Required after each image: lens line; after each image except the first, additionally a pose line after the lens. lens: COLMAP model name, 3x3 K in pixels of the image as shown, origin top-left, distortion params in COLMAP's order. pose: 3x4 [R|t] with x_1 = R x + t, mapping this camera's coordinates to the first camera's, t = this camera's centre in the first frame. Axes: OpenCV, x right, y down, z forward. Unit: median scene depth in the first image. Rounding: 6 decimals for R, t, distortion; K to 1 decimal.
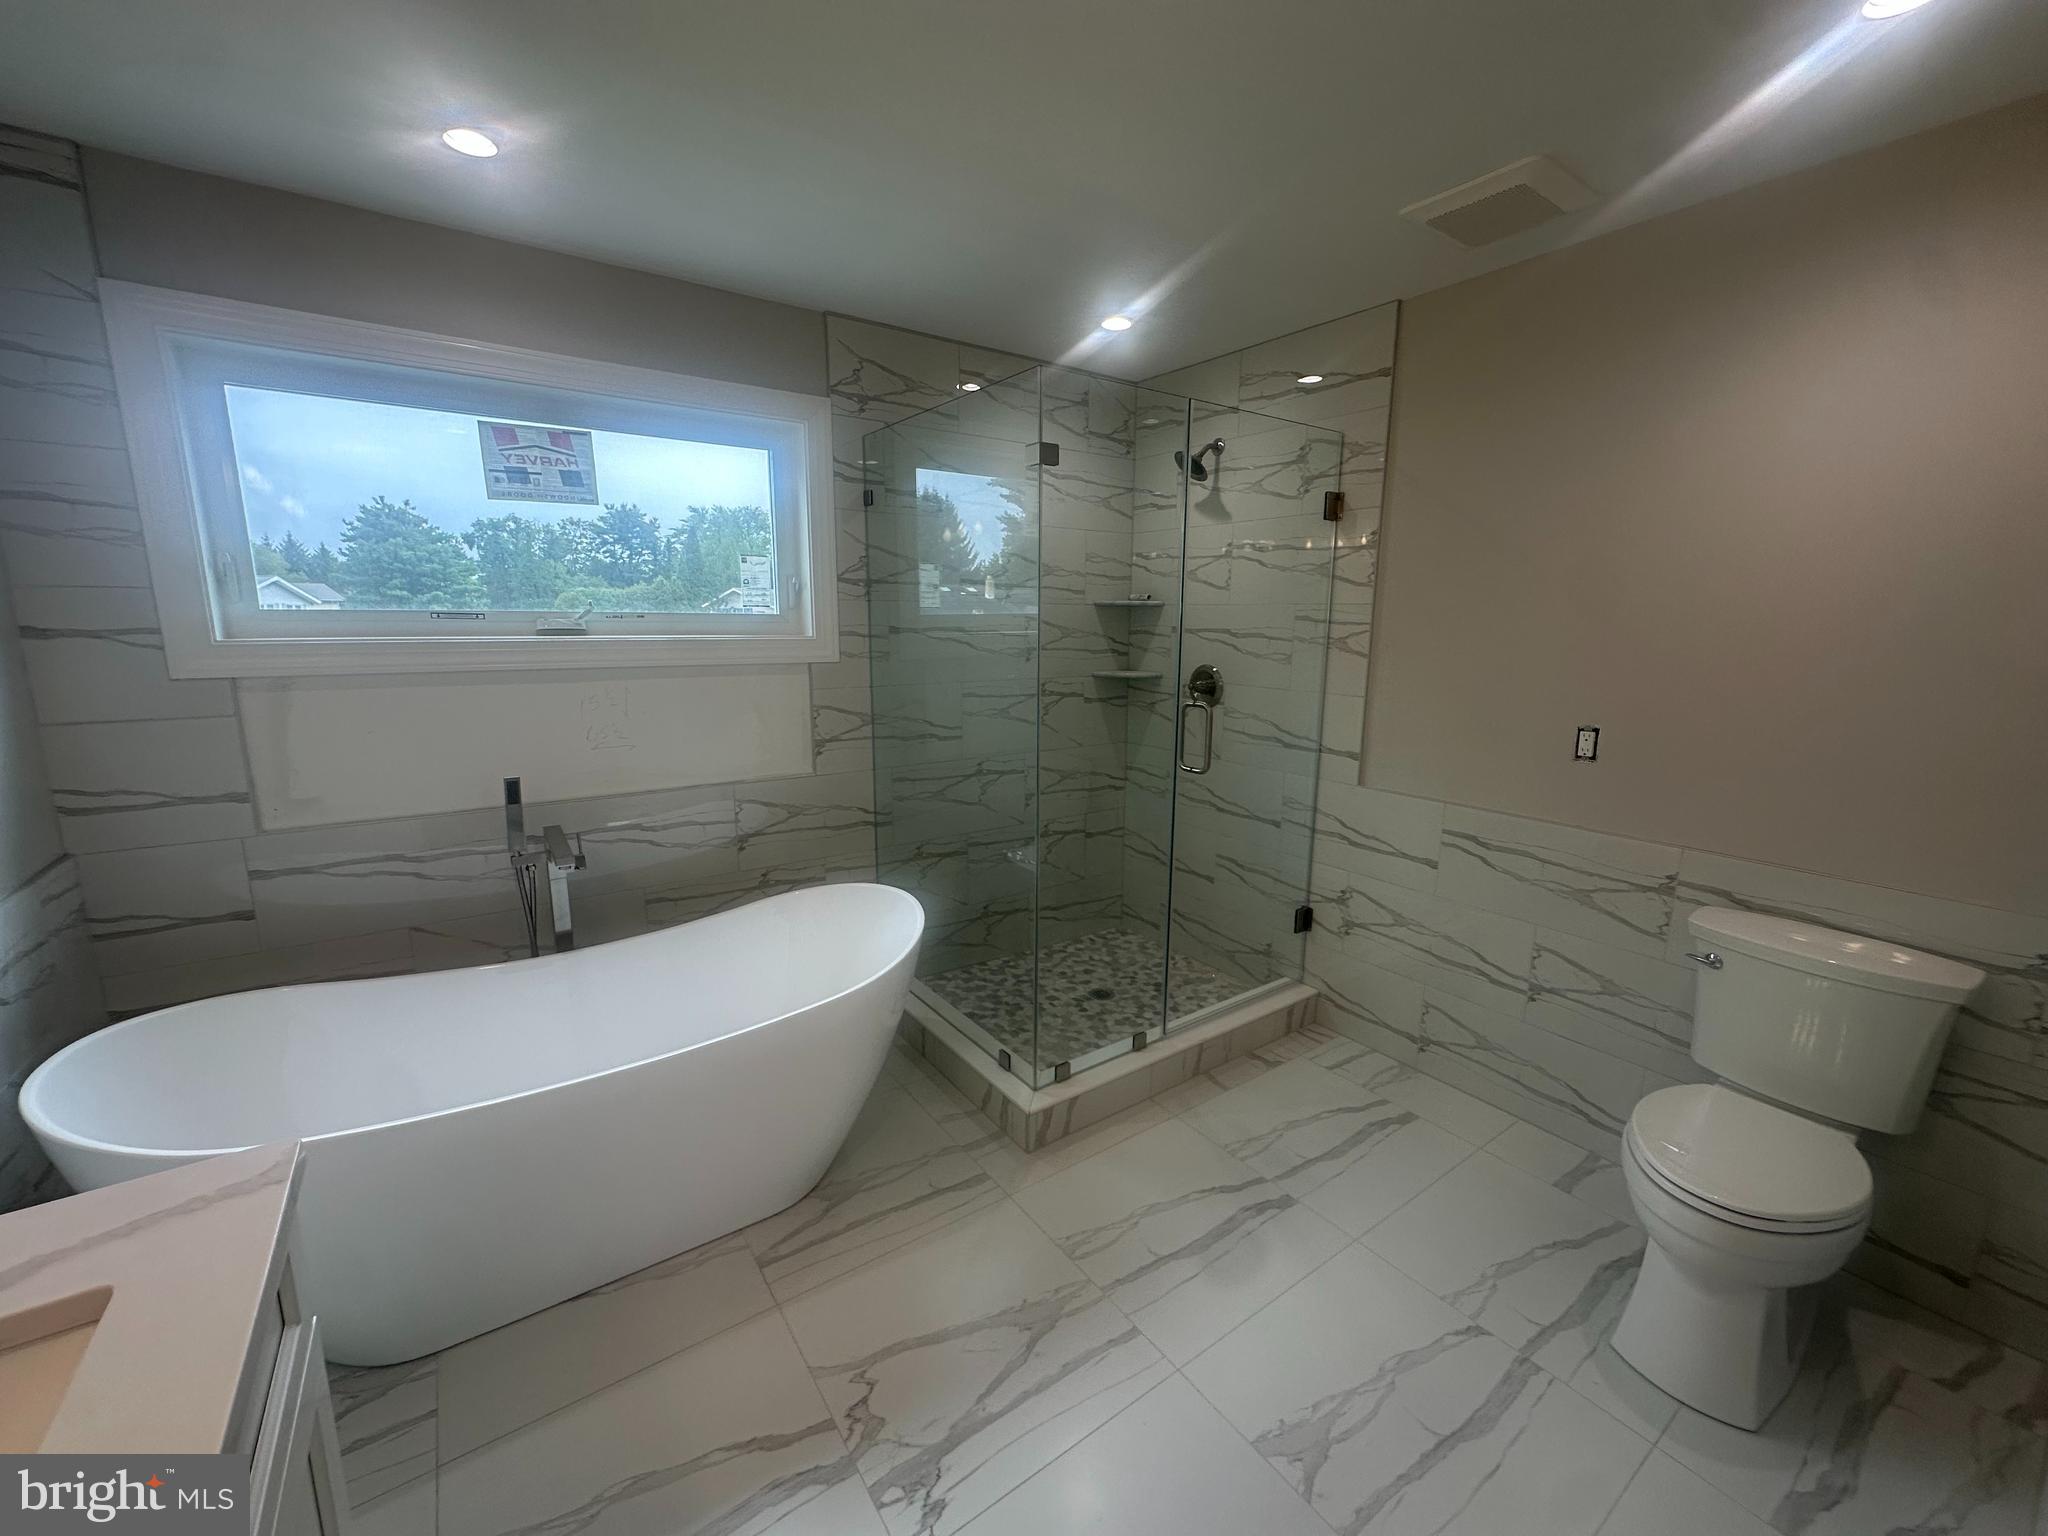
lens RADIAL K [[809.2, 0, 1024.7], [0, 809.2, 768.8], [0, 0, 1]] dist [-0.003278, 0.000212]
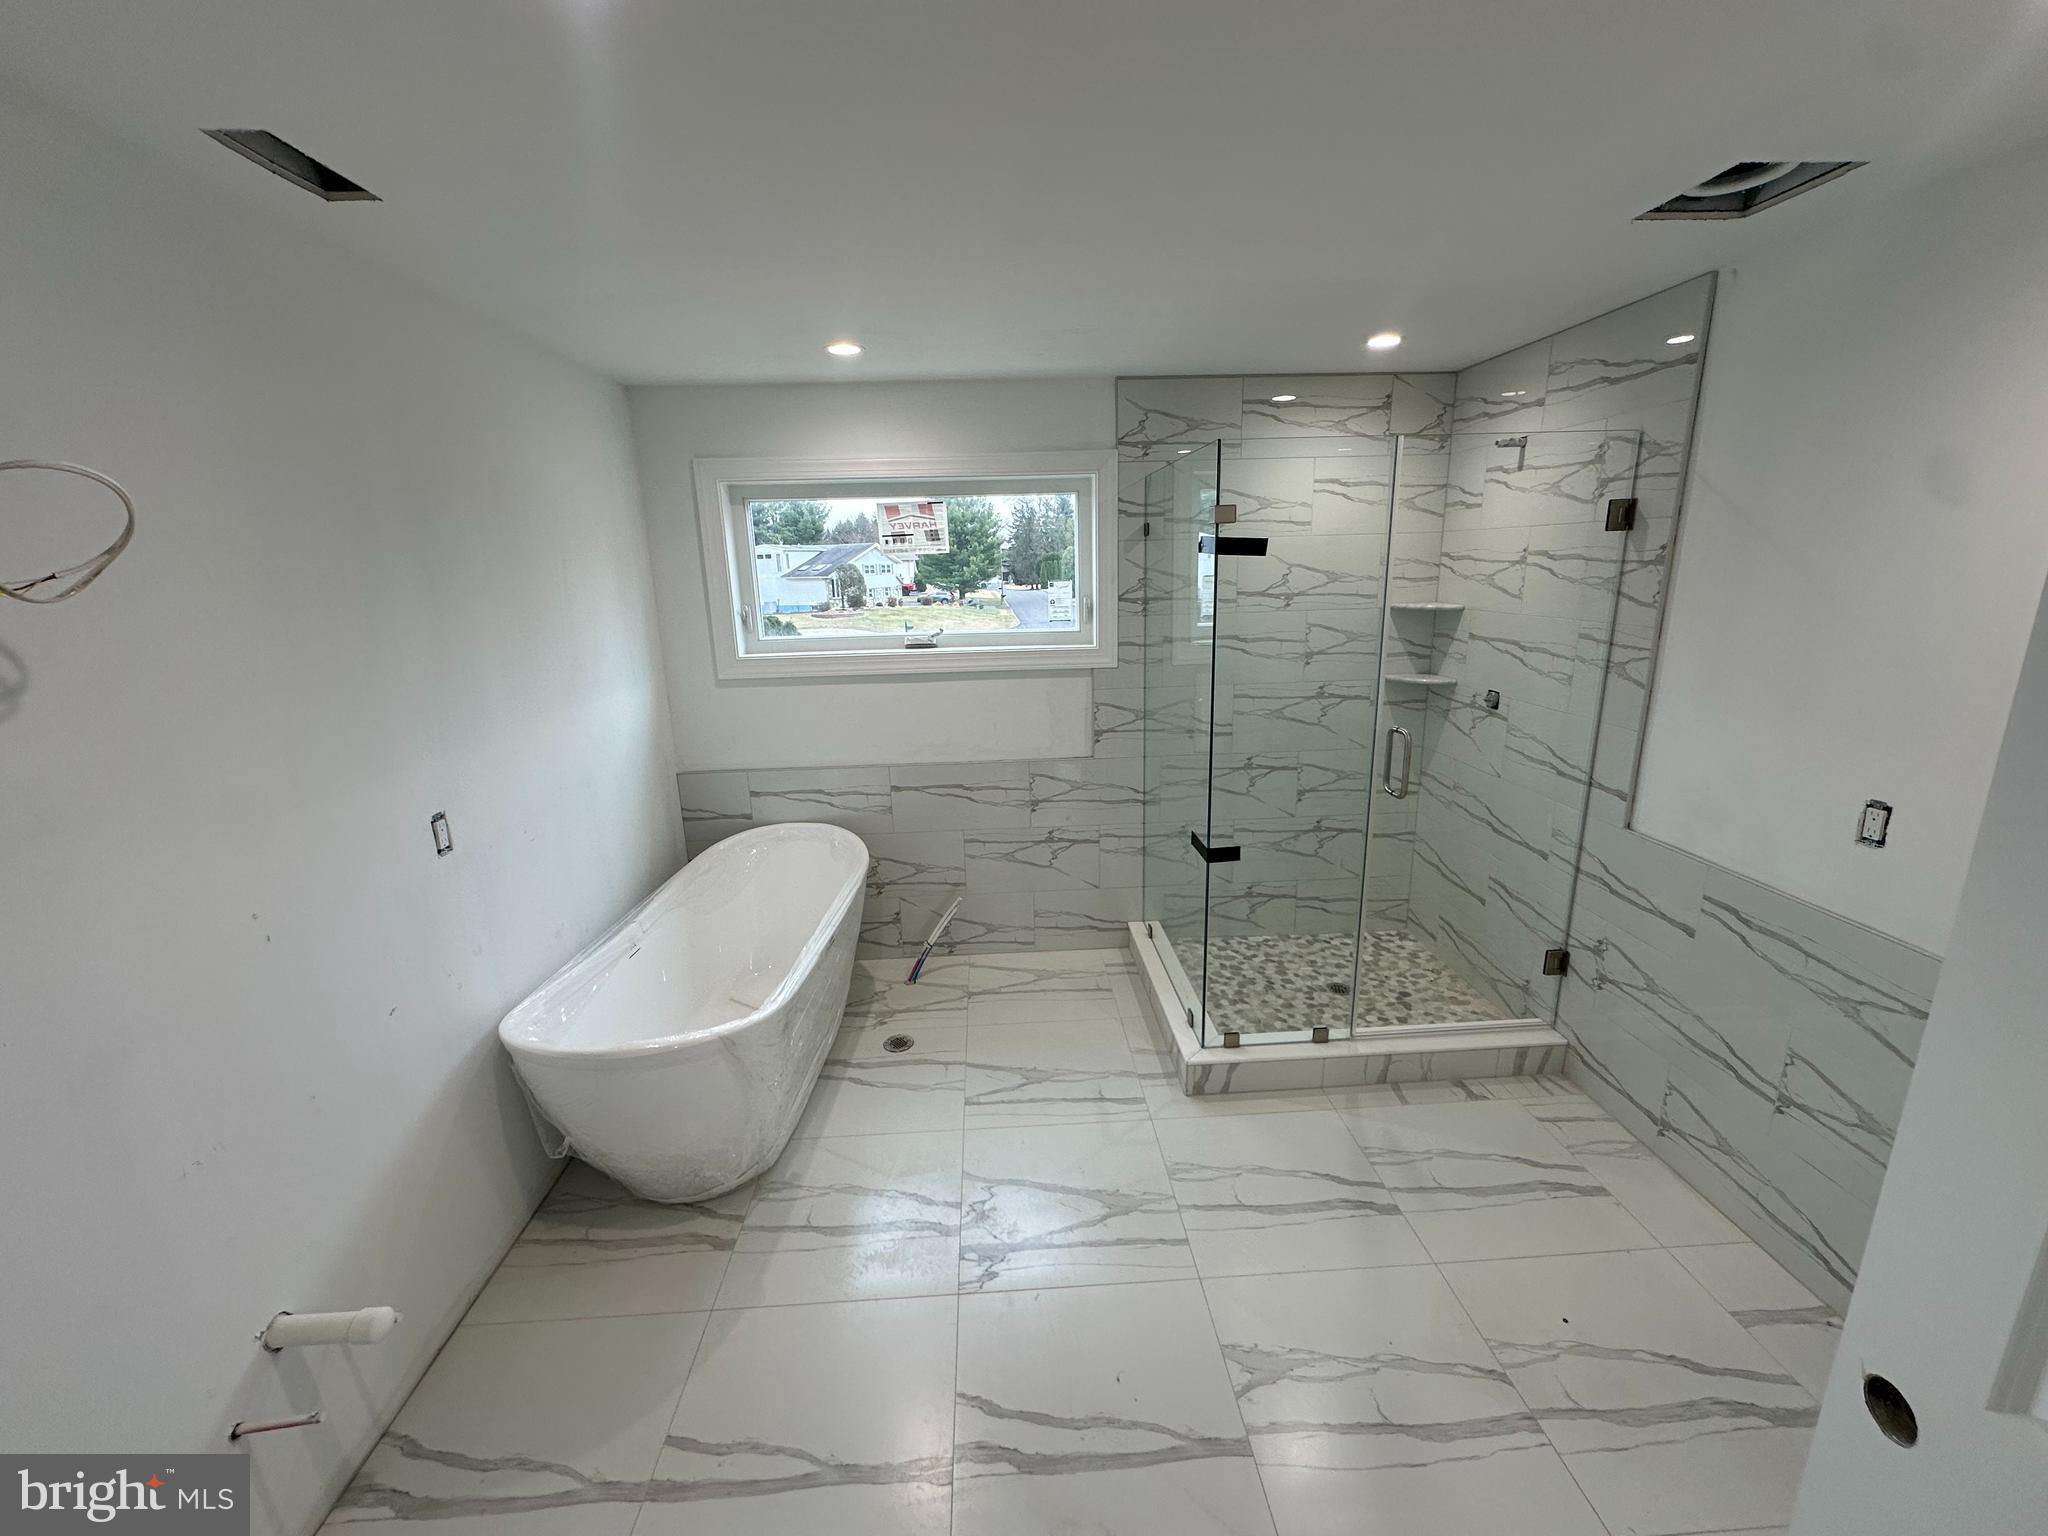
lens RADIAL K [[809.2, 0, 1029.6], [0, 809.2, 768.4], [0, 0, 1]] dist [-0.003278, 0.000212]
pose [[0.846244, 0.101876, -0.522964, 0.313321], [-0.066669, 0.994082, 0.085770, -0.078260], [0.528607, -0.037717, 0.848028, -0.102036]]
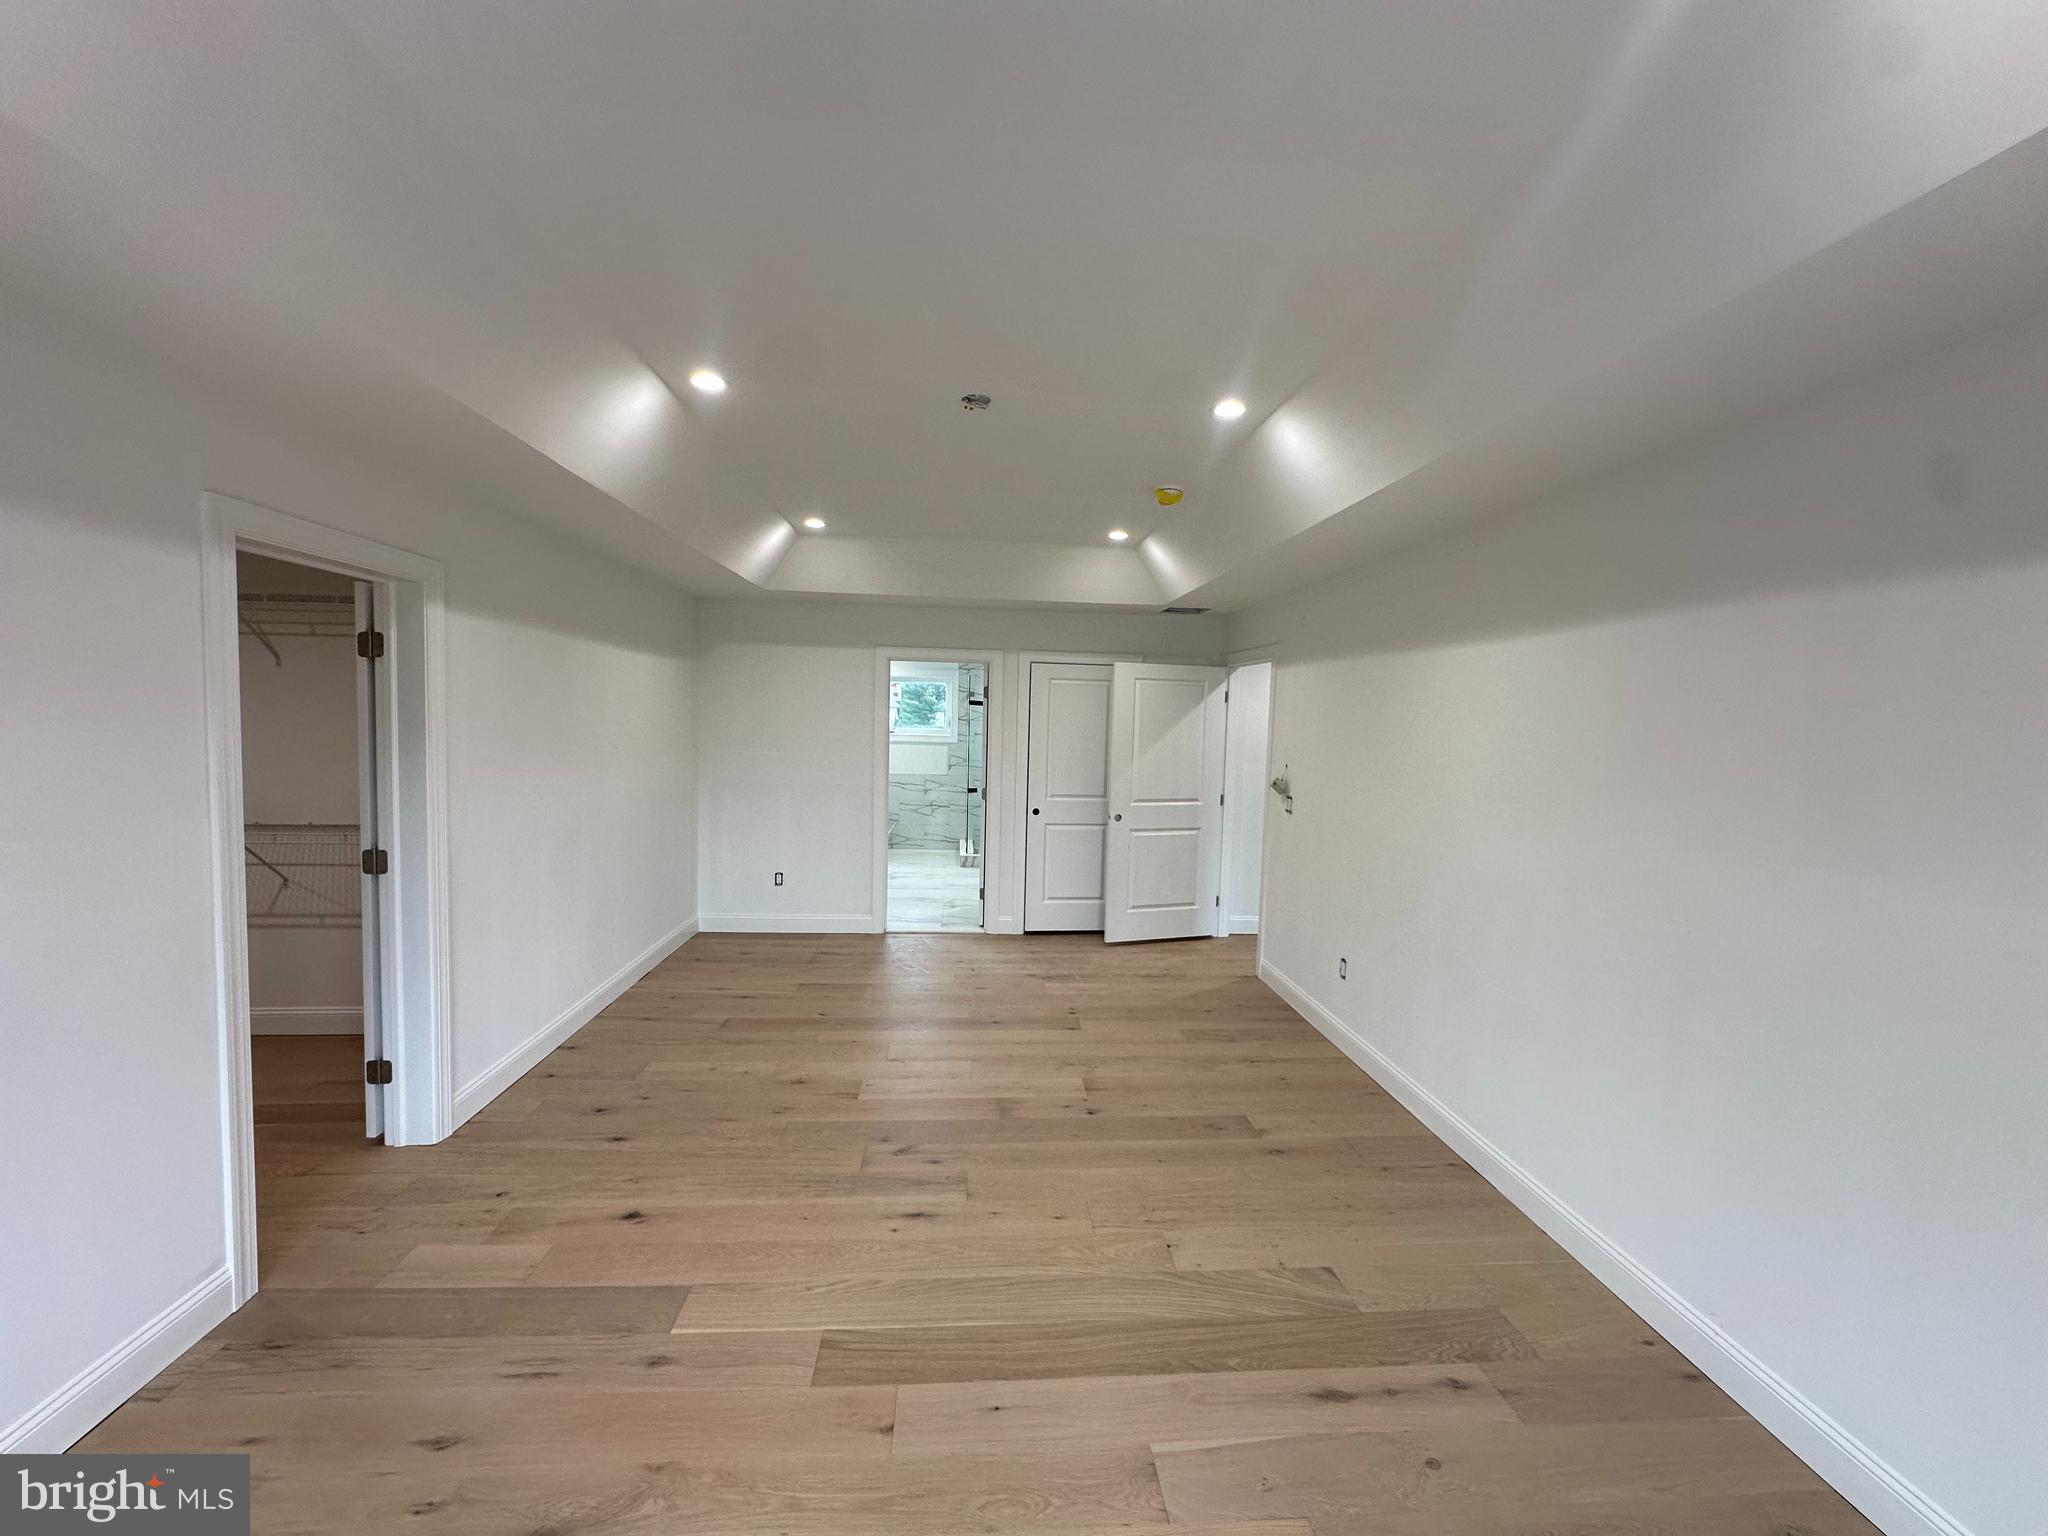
lens RADIAL K [[809.2, 0, 1021.8], [0, 809.2, 763.3], [0, 0, 1]] dist [-0.003278, 0.000212]
pose [[0.853781, 0.033772, -0.519536, 1.808492], [-0.101752, 0.989474, -0.102893, 0.282499], [0.510593, 0.140712, 0.848231, -1.771803]]
